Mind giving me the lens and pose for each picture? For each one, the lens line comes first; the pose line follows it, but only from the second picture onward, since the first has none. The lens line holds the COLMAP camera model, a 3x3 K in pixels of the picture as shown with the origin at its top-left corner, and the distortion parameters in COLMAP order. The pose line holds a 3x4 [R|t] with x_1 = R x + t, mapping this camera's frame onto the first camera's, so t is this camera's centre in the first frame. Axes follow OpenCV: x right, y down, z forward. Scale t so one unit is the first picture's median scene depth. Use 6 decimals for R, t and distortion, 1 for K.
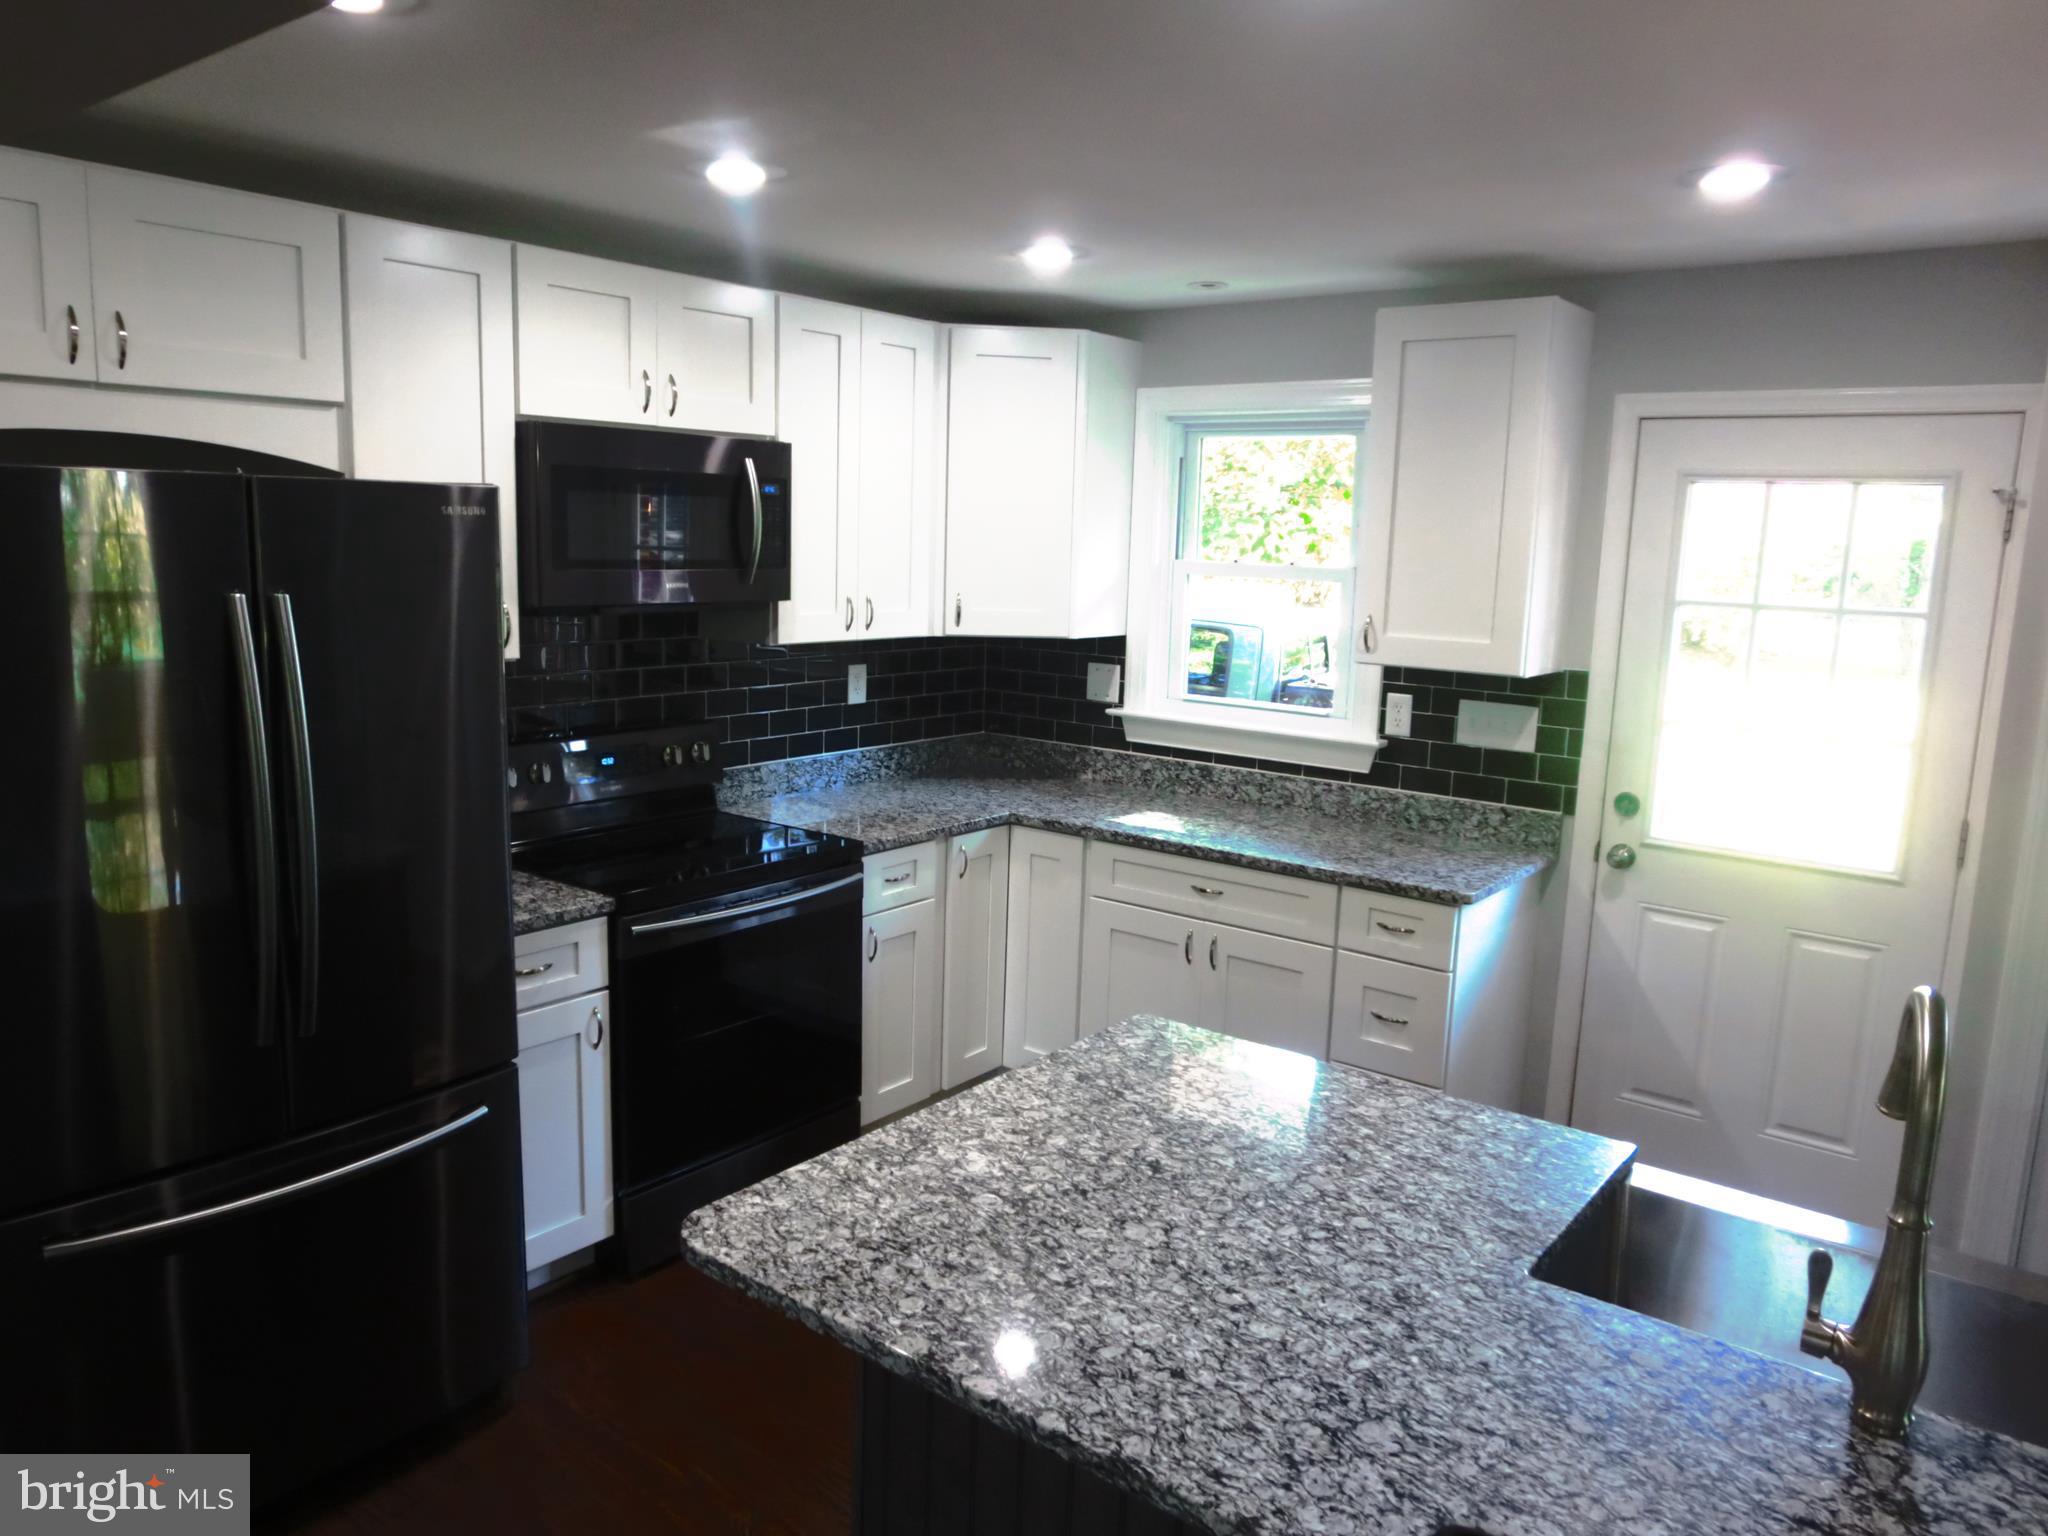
lens RADIAL K [[1454.6, 0, 1014.2], [0, 1454.6, 785.6], [0, 0, 1]] dist [-0.039779, 0.022402]
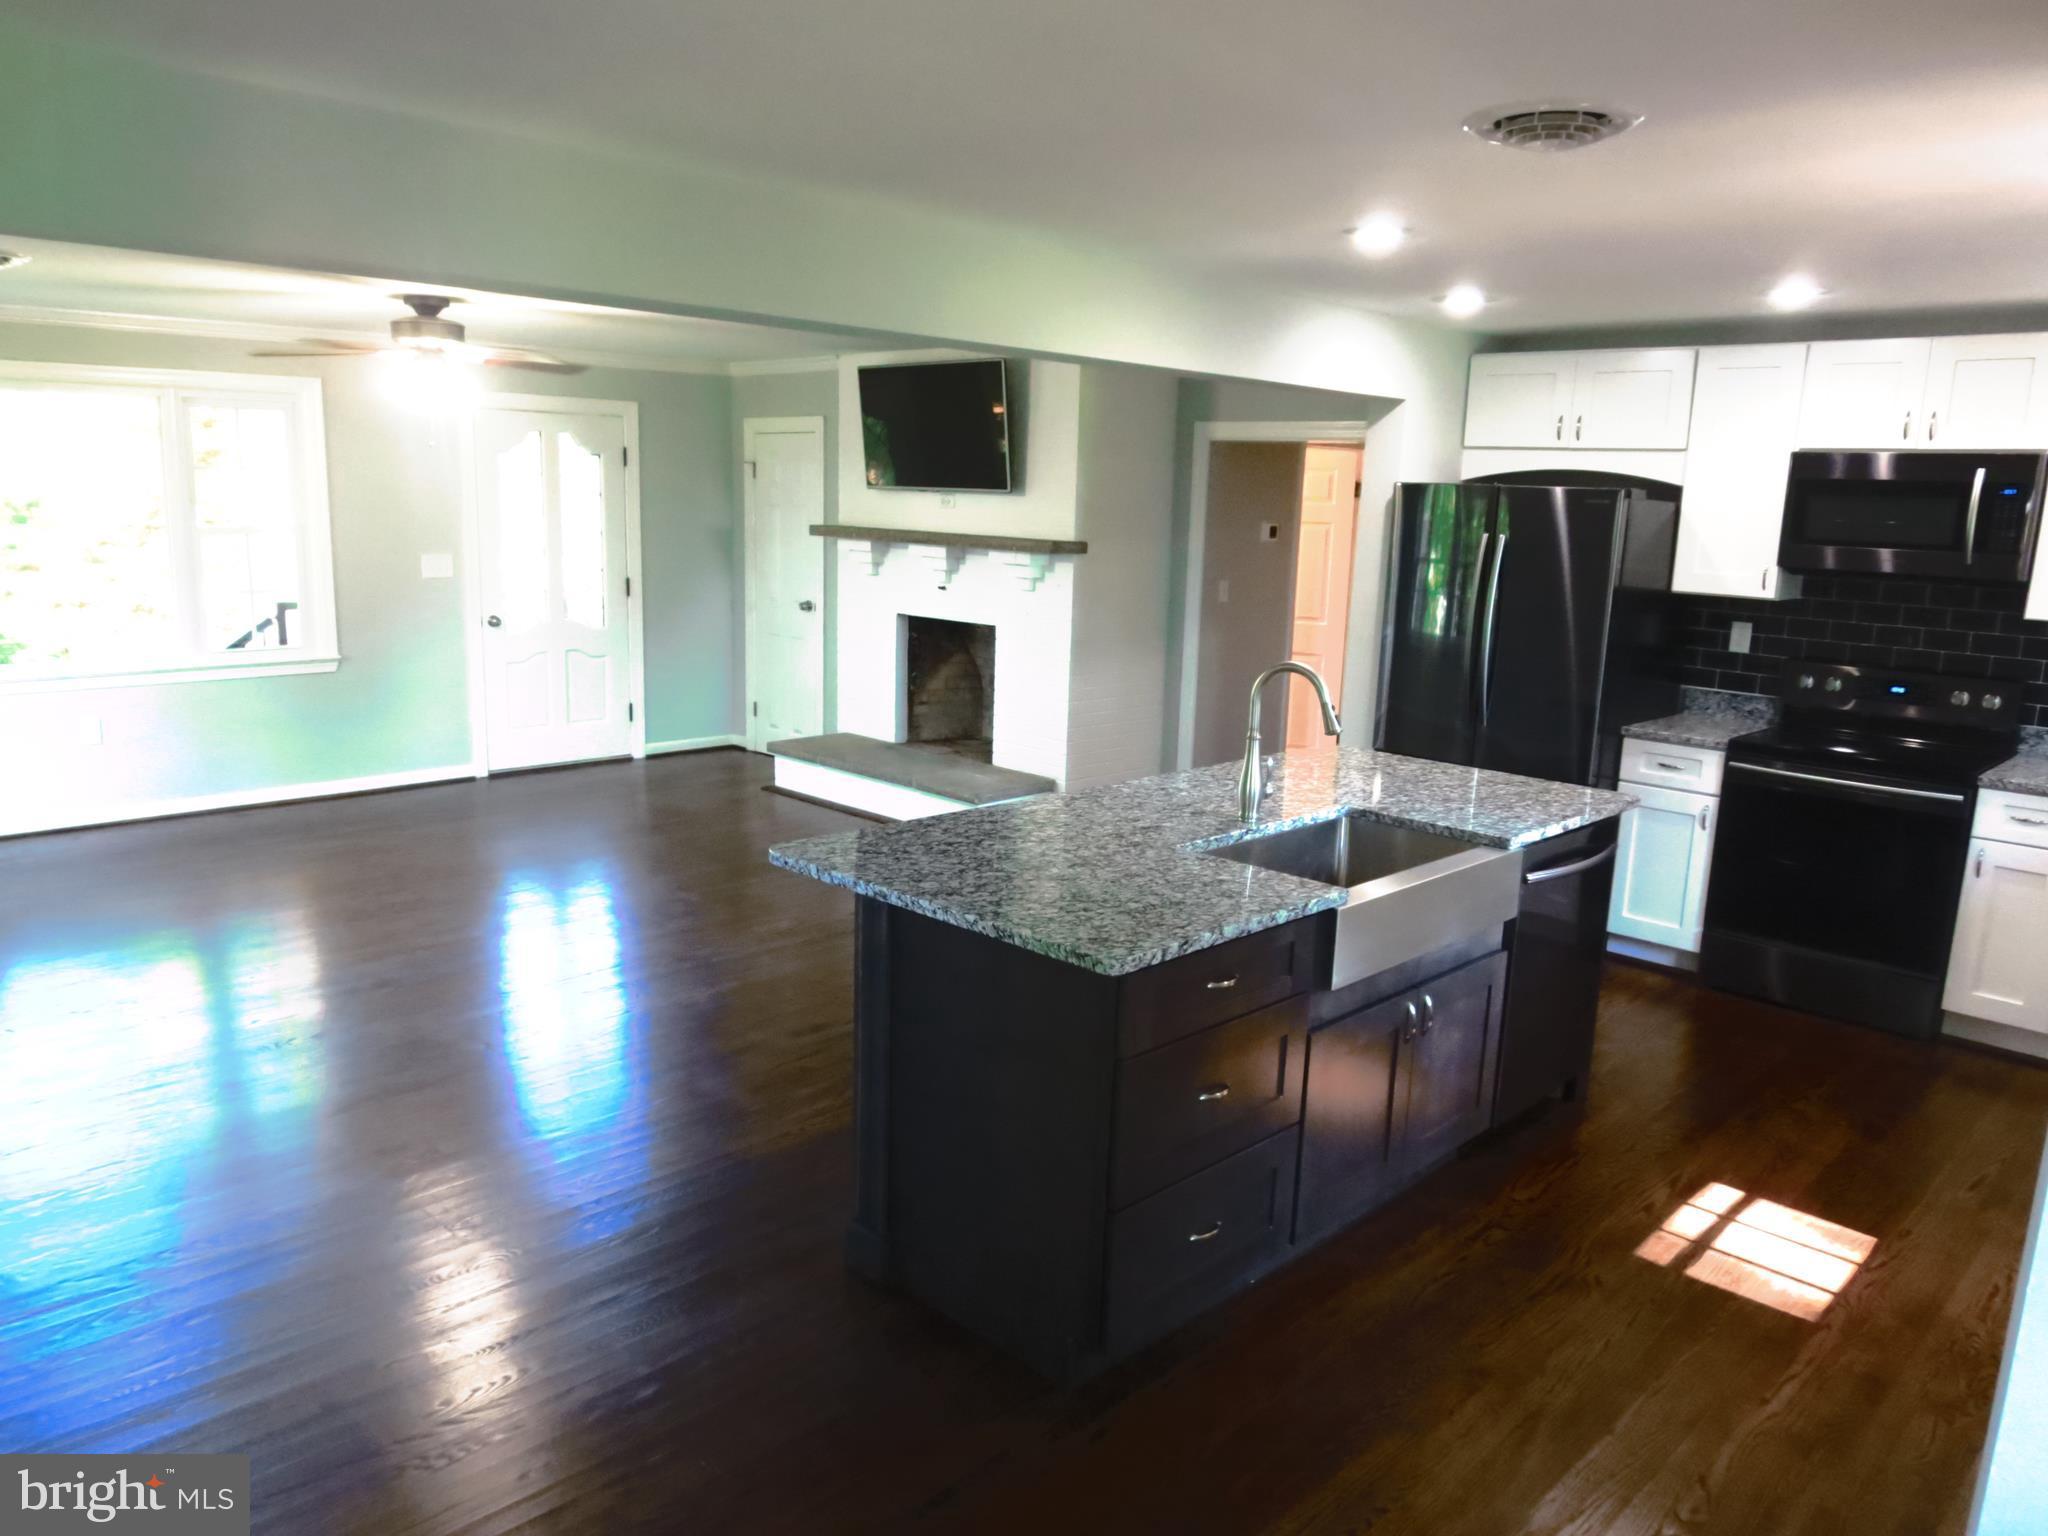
lens RADIAL K [[1454.6, 0, 1017.9], [0, 1454.6, 767.0], [0, 0, 1]] dist [-0.039779, 0.022402]
pose [[-0.102200, 0.166604, -0.980713, 1.072314], [-0.194832, 0.963429, 0.183971, -0.029354], [0.975498, 0.209876, -0.066003, 0.253248]]
